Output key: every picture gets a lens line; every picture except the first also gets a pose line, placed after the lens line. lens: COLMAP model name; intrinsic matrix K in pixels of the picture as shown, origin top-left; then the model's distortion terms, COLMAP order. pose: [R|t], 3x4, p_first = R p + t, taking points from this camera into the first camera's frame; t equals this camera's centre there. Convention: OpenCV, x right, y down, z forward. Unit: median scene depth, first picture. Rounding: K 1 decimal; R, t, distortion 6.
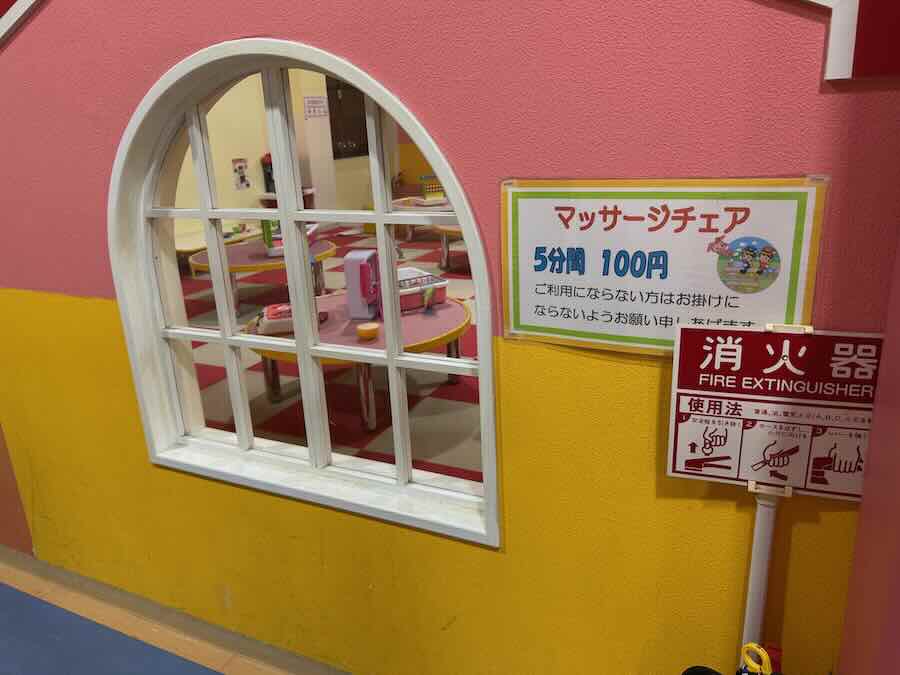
lens RADIAL K [[702.1, 0, 450.0], [0, 702.1, 337.5], [0, 0, 1]] dist [0.071712, -0.074230]
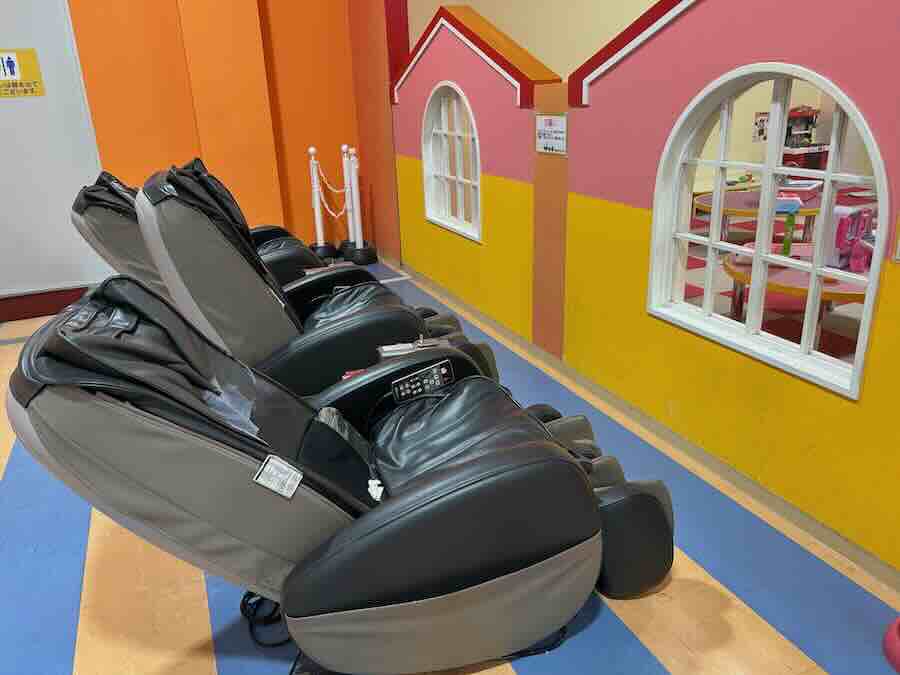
lens RADIAL K [[702.1, 0, 450.0], [0, 702.1, 337.5], [0, 0, 1]] dist [0.071712, -0.074230]
pose [[0.774909, 0.236859, -0.586016, 0.207384], [-0.194765, 0.971498, 0.135120, 0.102727], [0.601318, 0.009429, 0.798954, -0.609609]]
